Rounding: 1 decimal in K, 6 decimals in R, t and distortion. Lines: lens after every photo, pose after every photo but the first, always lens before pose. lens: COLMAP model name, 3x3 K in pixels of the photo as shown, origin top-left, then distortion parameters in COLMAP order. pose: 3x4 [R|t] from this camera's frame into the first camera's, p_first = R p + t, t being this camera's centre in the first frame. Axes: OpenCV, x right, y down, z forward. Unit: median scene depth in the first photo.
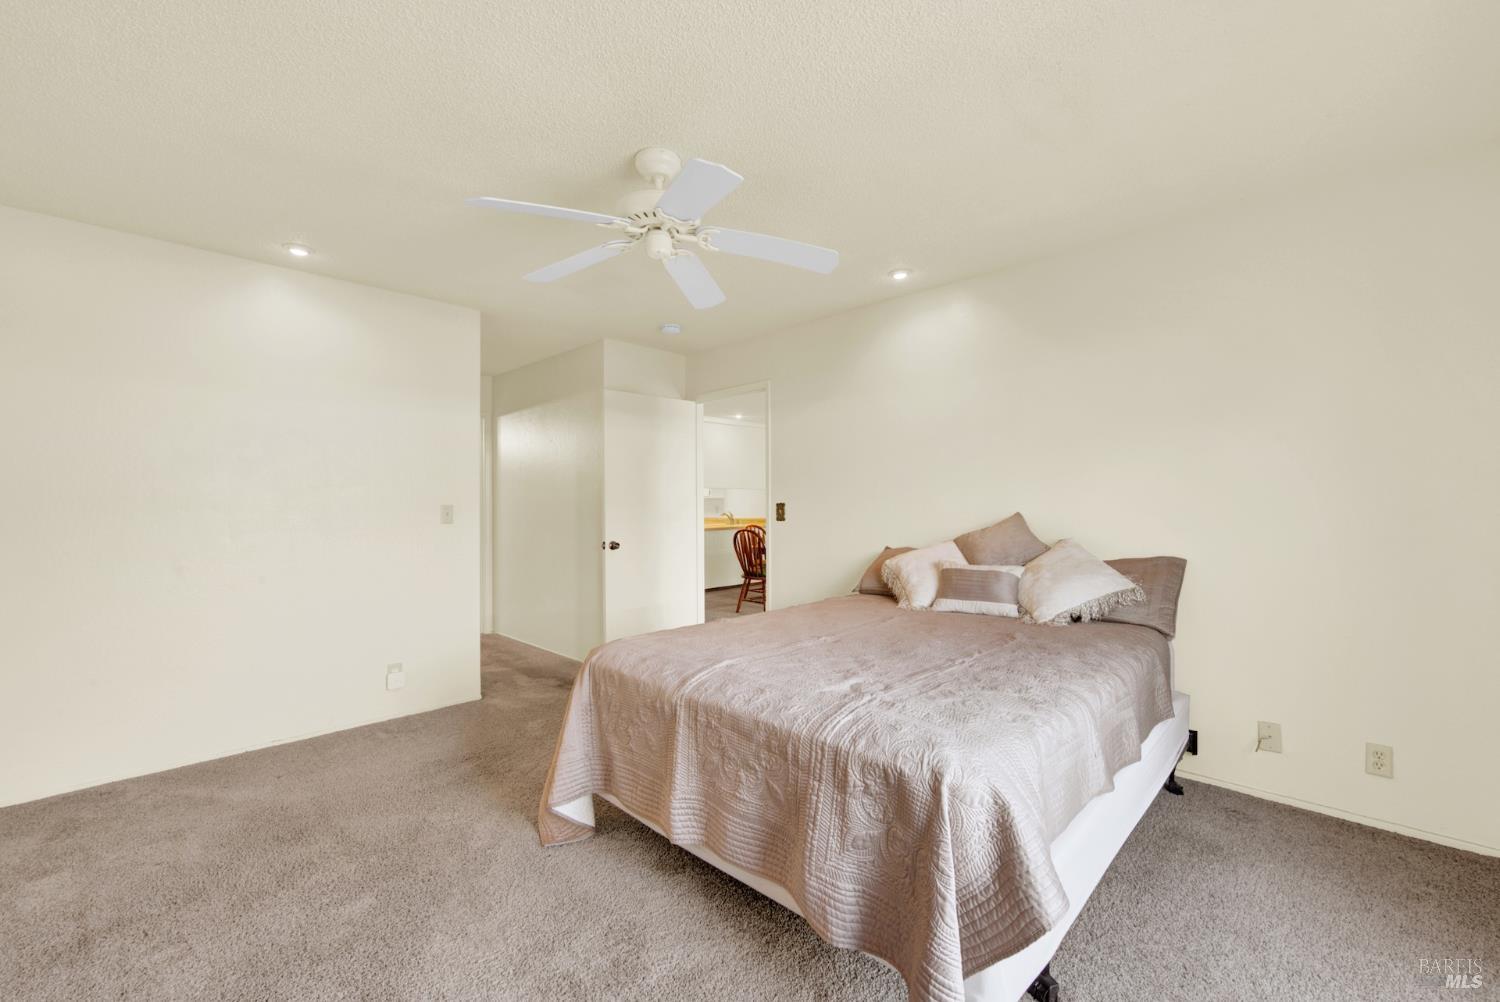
lens RADIAL K [[618.1, 0, 751.1], [0, 618.1, 499.7], [0, 0, 1]] dist [0.000097, -0.001785]
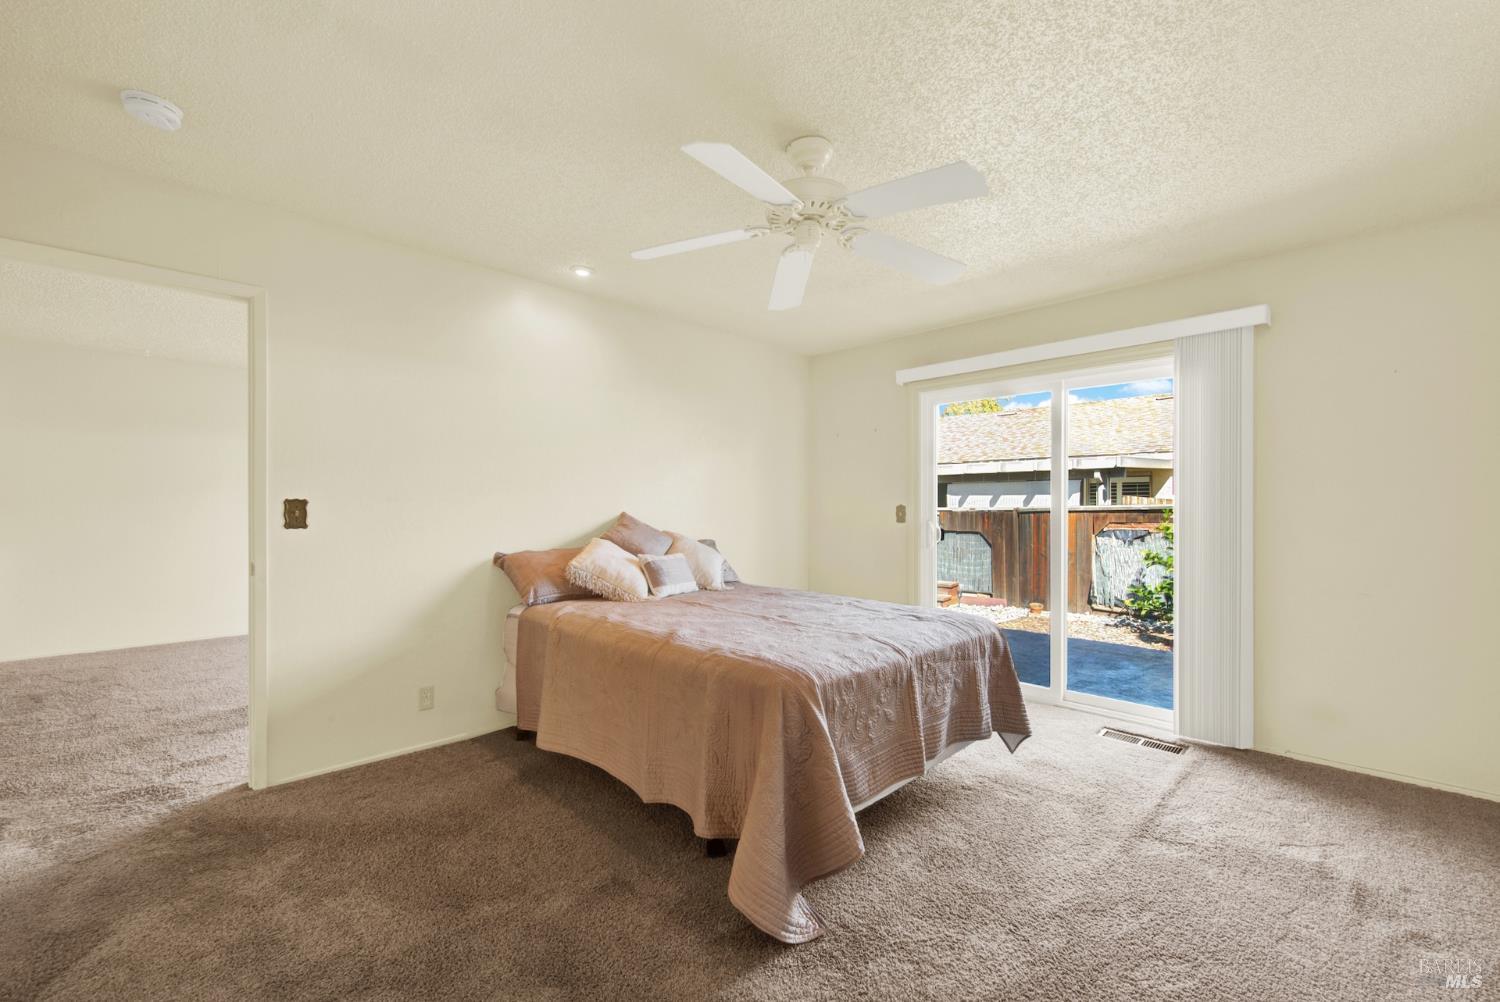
lens RADIAL K [[618.1, 0, 758.4], [0, 618.1, 506.5], [0, 0, 1]] dist [0.000097, -0.001785]
pose [[0.015951, 0.007570, 0.999844, -1.236336], [-0.012286, 0.999897, -0.007375, 0.024686], [-0.999797, -0.012167, 0.016043, 1.178712]]
